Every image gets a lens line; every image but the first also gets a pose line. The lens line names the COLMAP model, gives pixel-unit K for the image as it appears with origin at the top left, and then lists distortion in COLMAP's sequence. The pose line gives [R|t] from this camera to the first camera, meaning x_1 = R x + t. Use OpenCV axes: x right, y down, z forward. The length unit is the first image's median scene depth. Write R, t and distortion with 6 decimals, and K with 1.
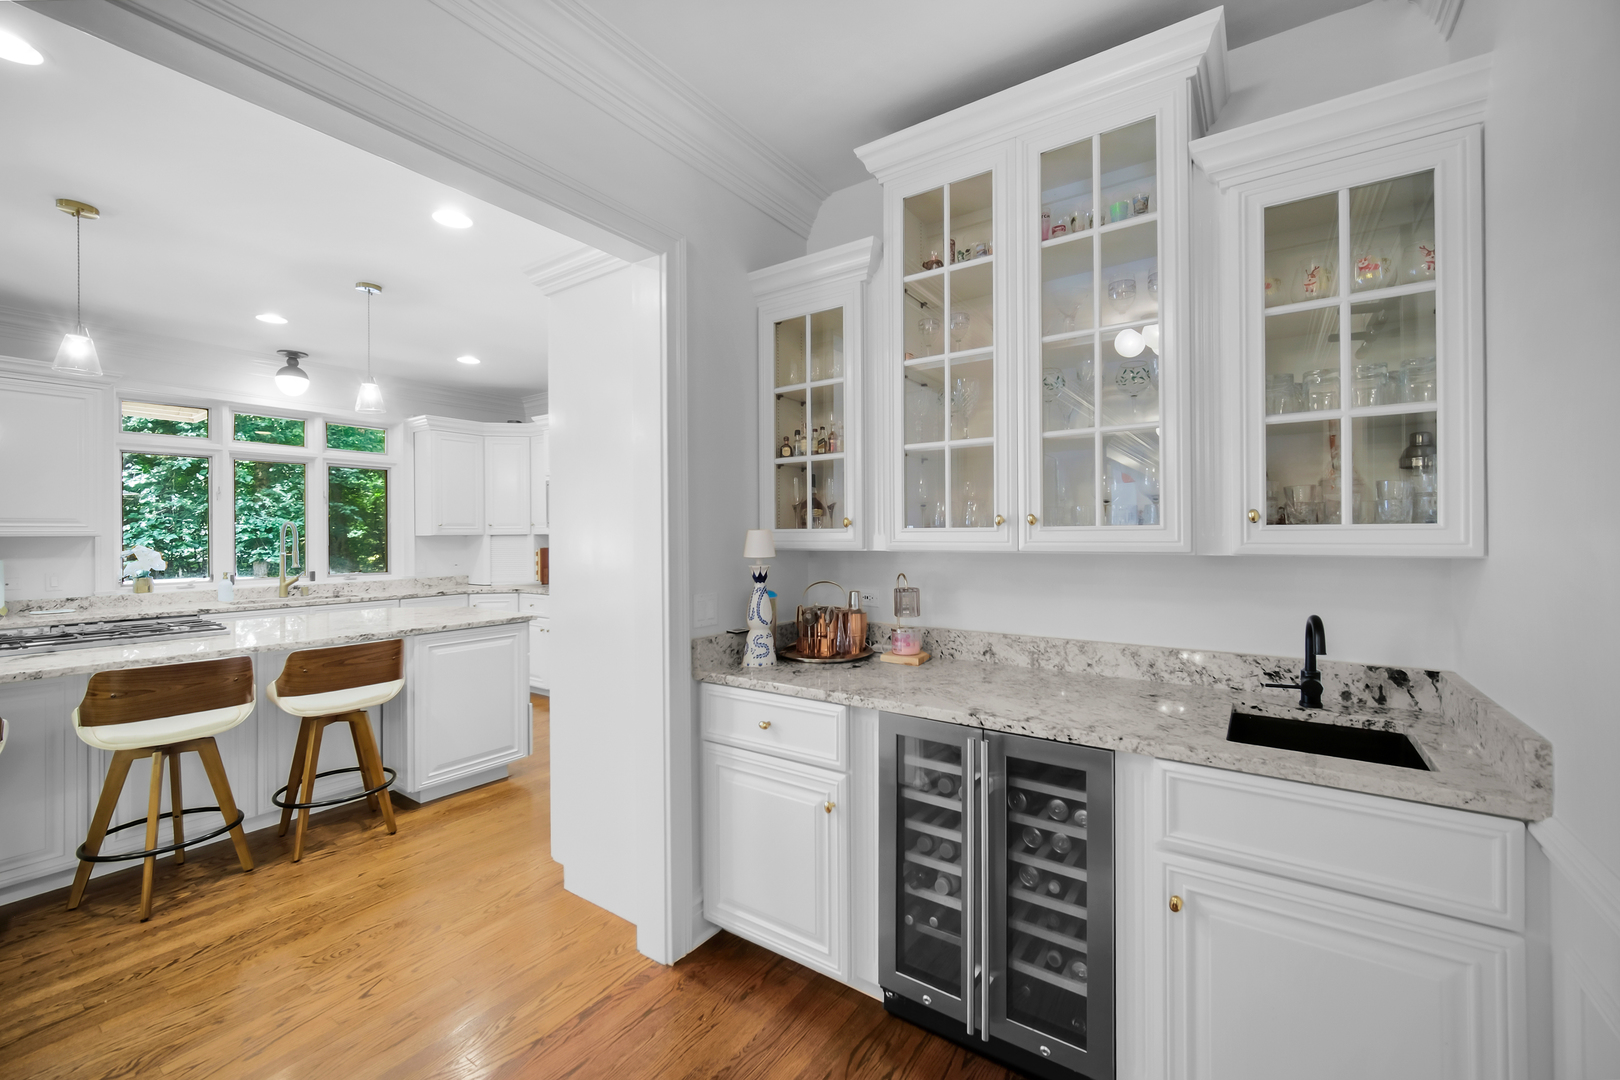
lens RADIAL K [[646.0, 0, 818.9], [0, 646.0, 533.7], [0, 0, 1]] dist [-0.005640, 0.000372]
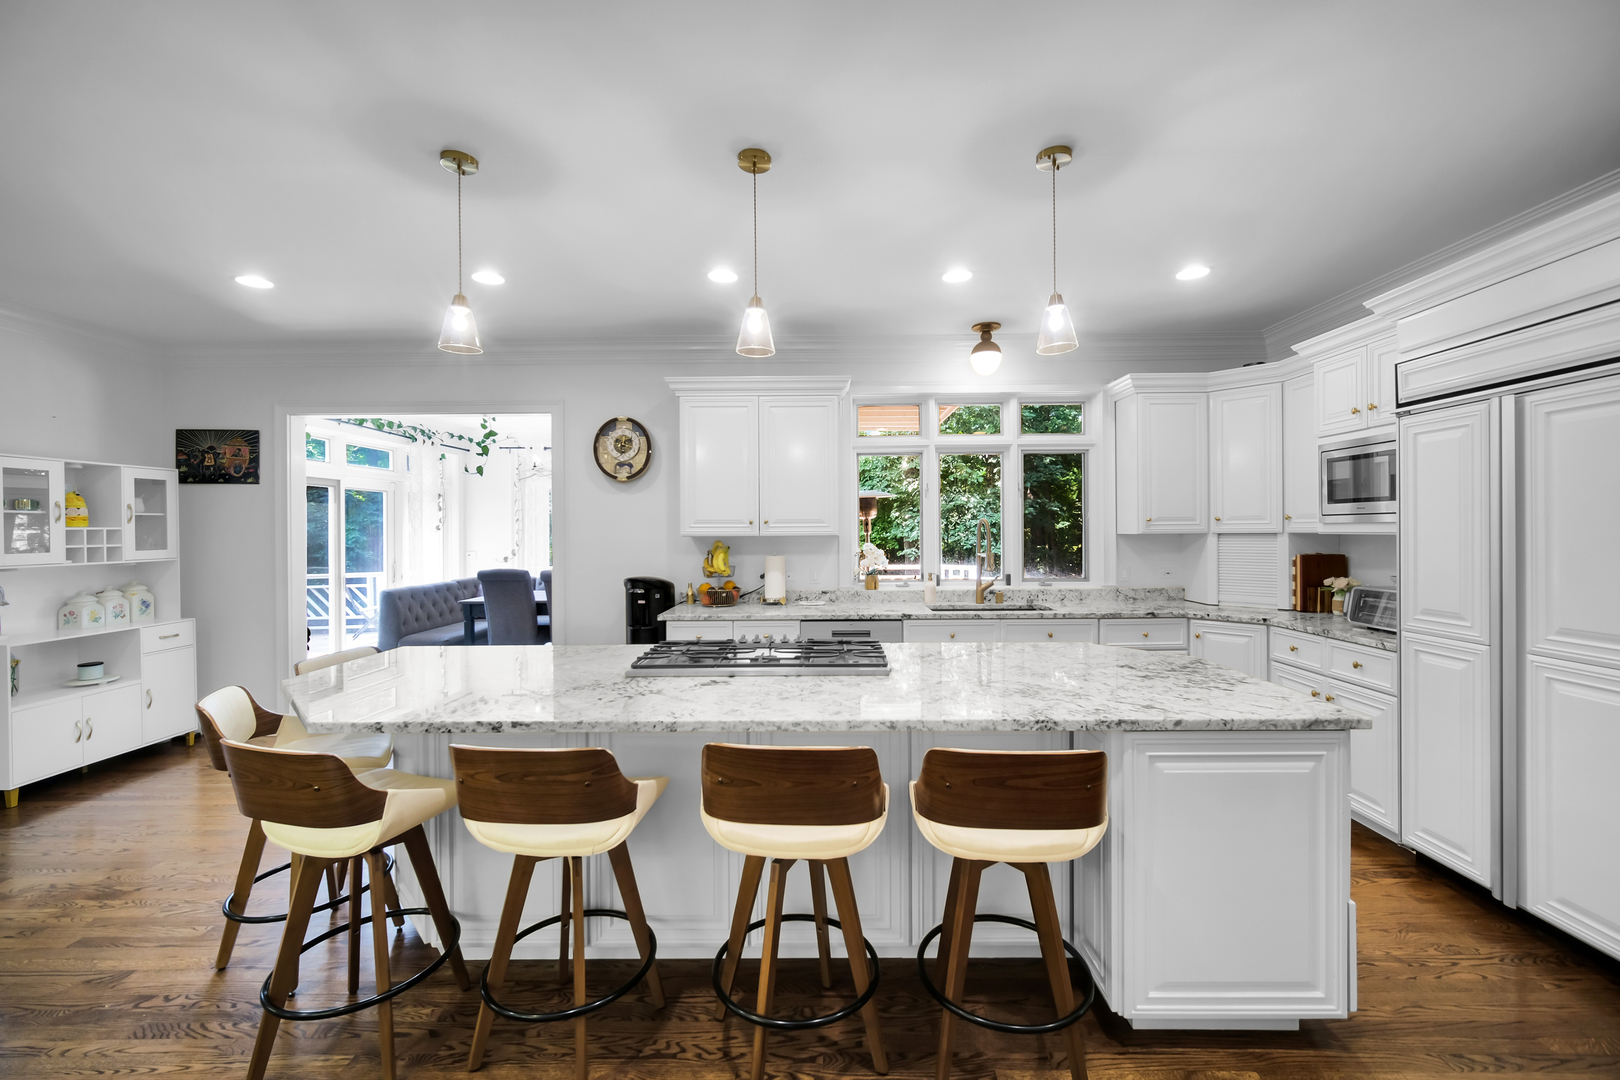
lens RADIAL K [[646.0, 0, 822.9], [0, 646.0, 530.0], [0, 0, 1]] dist [-0.005640, 0.000372]
pose [[0.556783, 0.004043, -0.830648, -0.213678], [0.003754, 0.999966, 0.007383, -0.010805], [0.830650, -0.007229, 0.556749, 0.327820]]
